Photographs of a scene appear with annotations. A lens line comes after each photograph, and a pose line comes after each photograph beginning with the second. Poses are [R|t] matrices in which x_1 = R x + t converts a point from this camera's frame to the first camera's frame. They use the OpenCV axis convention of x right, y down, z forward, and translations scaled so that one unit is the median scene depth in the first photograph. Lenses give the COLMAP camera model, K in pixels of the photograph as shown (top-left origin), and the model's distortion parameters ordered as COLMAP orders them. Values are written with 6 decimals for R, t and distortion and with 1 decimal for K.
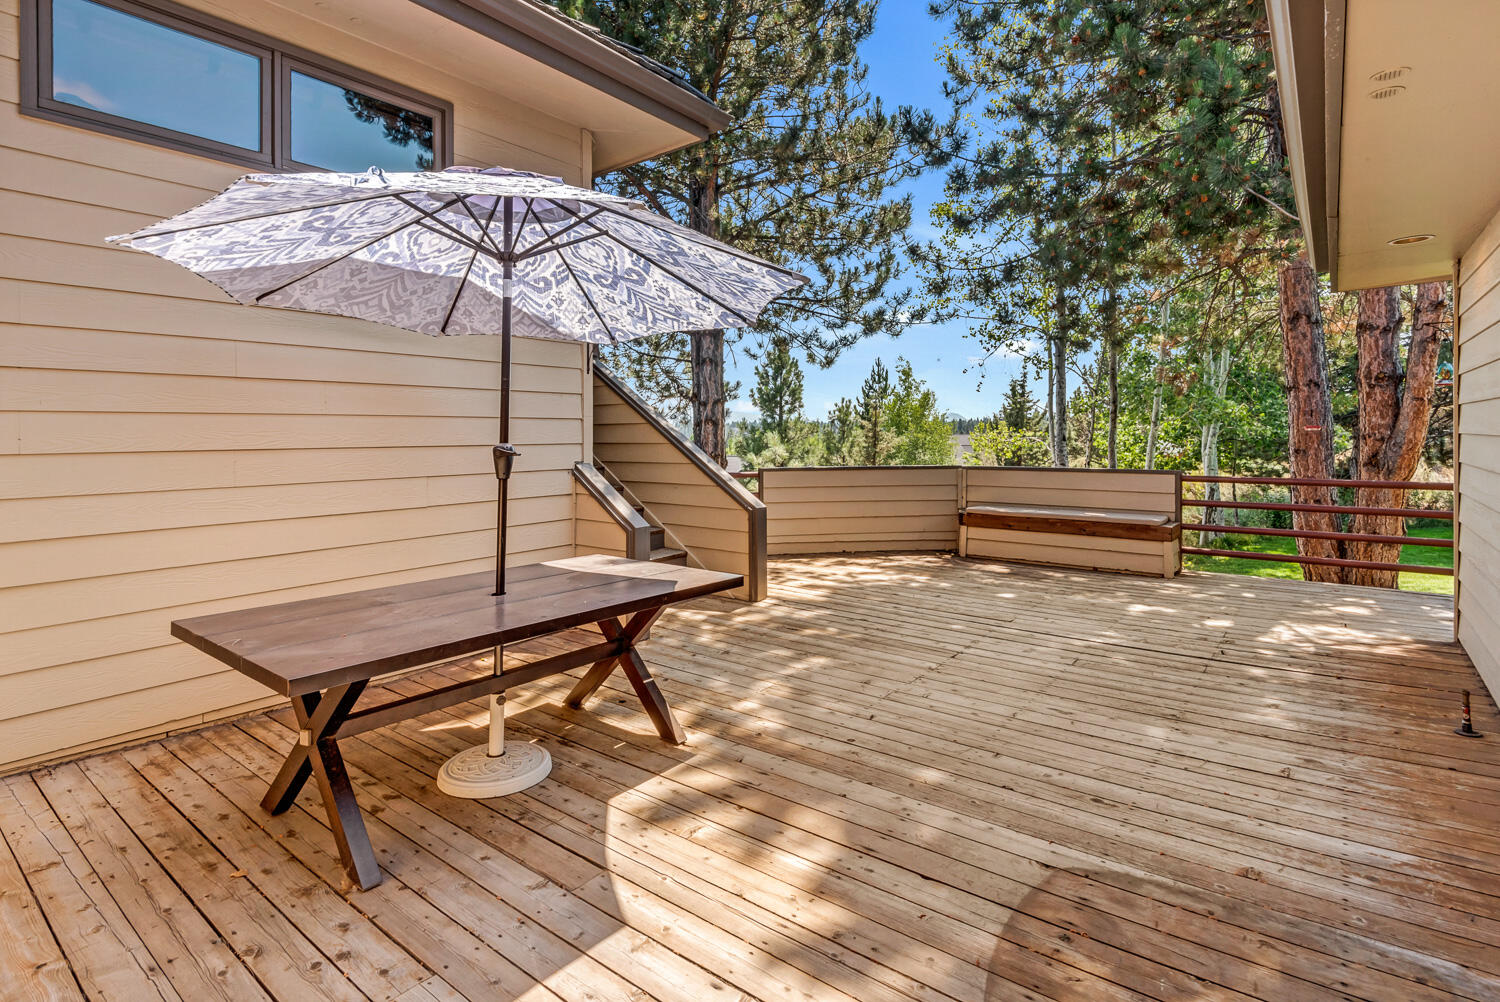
lens RADIAL K [[736.3, 0, 743.9], [0, 736.3, 492.9], [0, 0, 1]] dist [-0.004005, -0.000179]
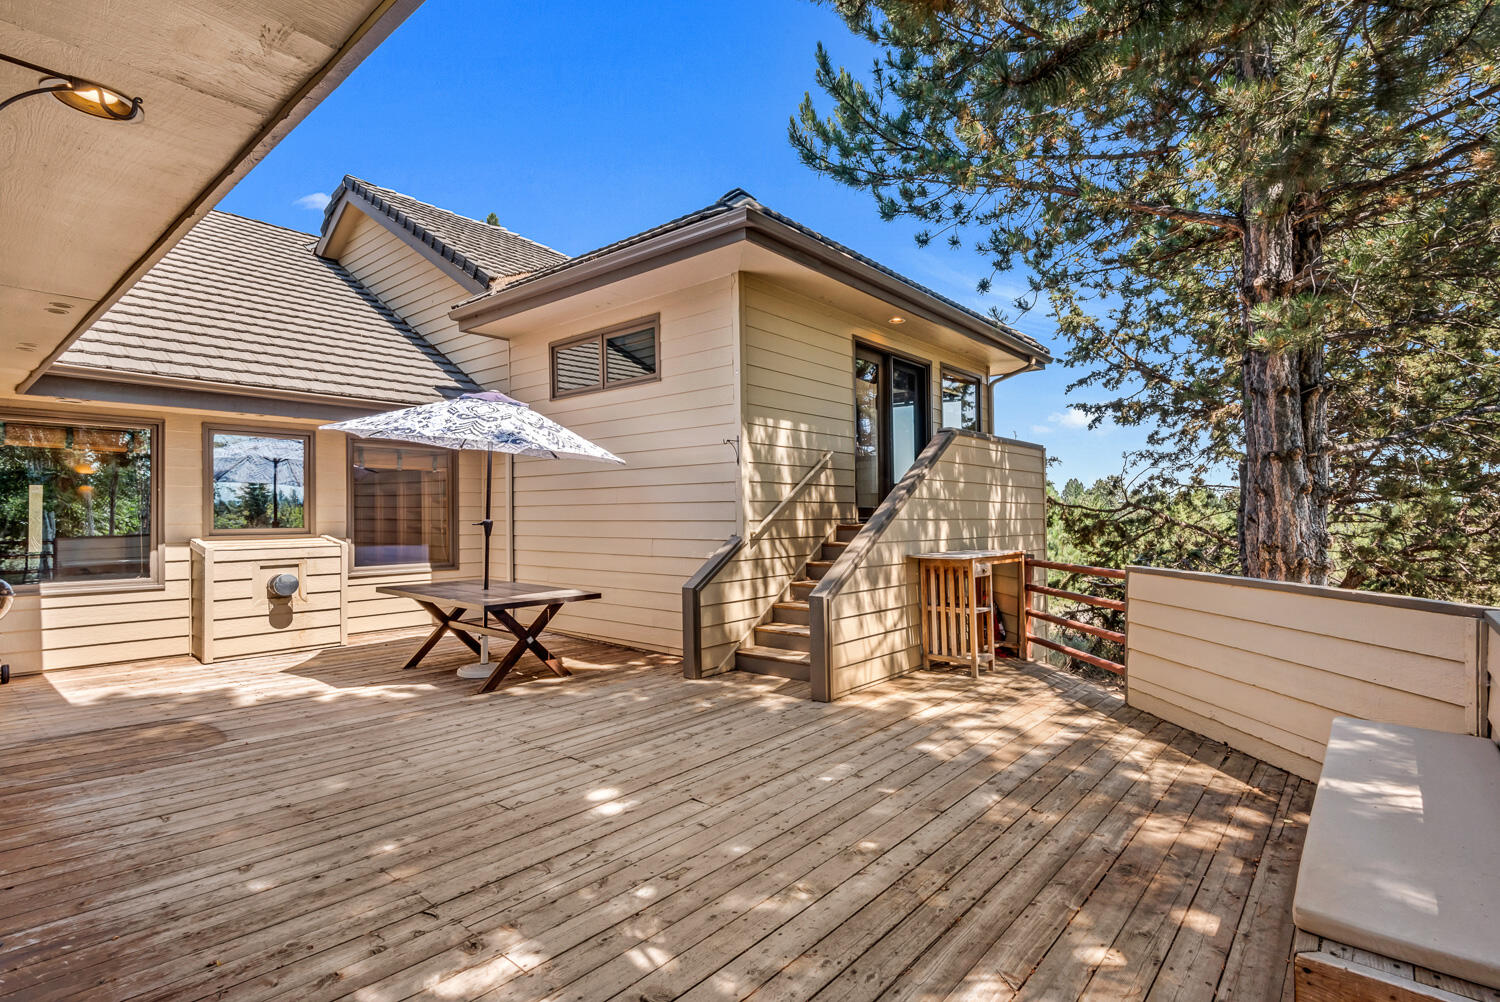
lens RADIAL K [[736.3, 0, 742.4], [0, 736.3, 507.8], [0, 0, 1]] dist [-0.004005, -0.000179]
pose [[-0.041211, -0.006563, -0.999129, 1.792950], [-0.077597, 0.996979, -0.003348, -0.148241], [0.996133, 0.077391, -0.041596, 1.858402]]
